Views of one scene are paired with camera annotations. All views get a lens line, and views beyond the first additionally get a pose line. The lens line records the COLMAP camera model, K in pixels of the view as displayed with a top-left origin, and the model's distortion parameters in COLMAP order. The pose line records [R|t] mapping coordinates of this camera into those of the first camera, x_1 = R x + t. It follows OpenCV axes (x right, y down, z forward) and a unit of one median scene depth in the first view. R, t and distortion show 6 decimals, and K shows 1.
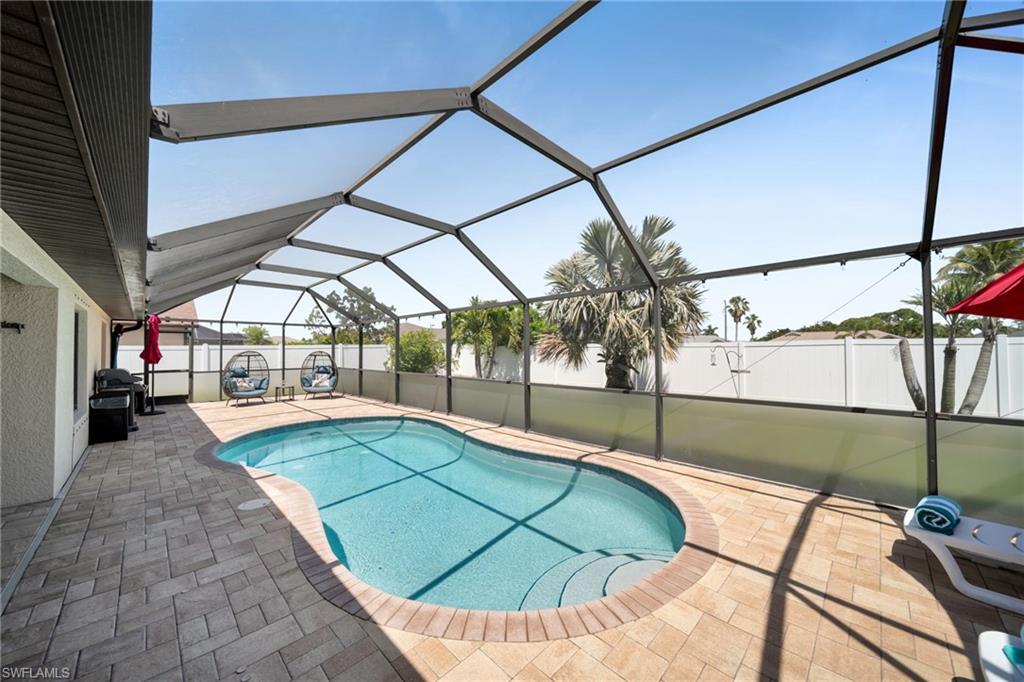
lens RADIAL K [[361.8, 0, 516.8], [0, 361.8, 344.6], [0, 0, 1]] dist [-0.001422, -0.000148]
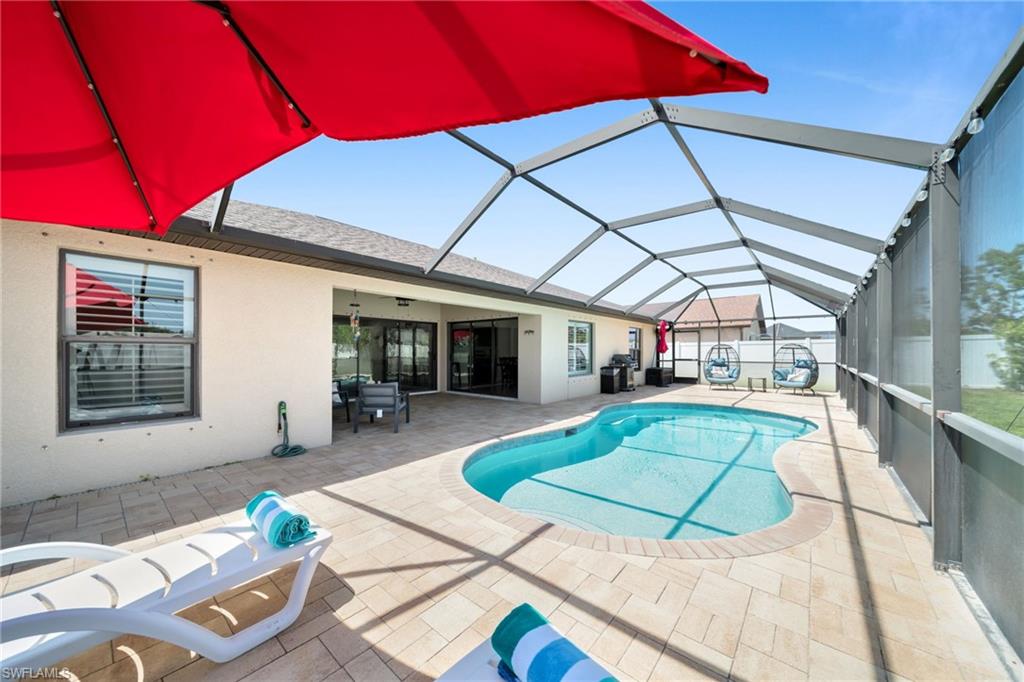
lens RADIAL K [[361.8, 0, 515.3], [0, 361.8, 350.2], [0, 0, 1]] dist [-0.001422, -0.000148]
pose [[0.089695, -0.000309, -0.995969, 0.985134], [0.016051, 0.999871, 0.001136, 0.065262], [0.995840, -0.016088, 0.089688, 0.580867]]
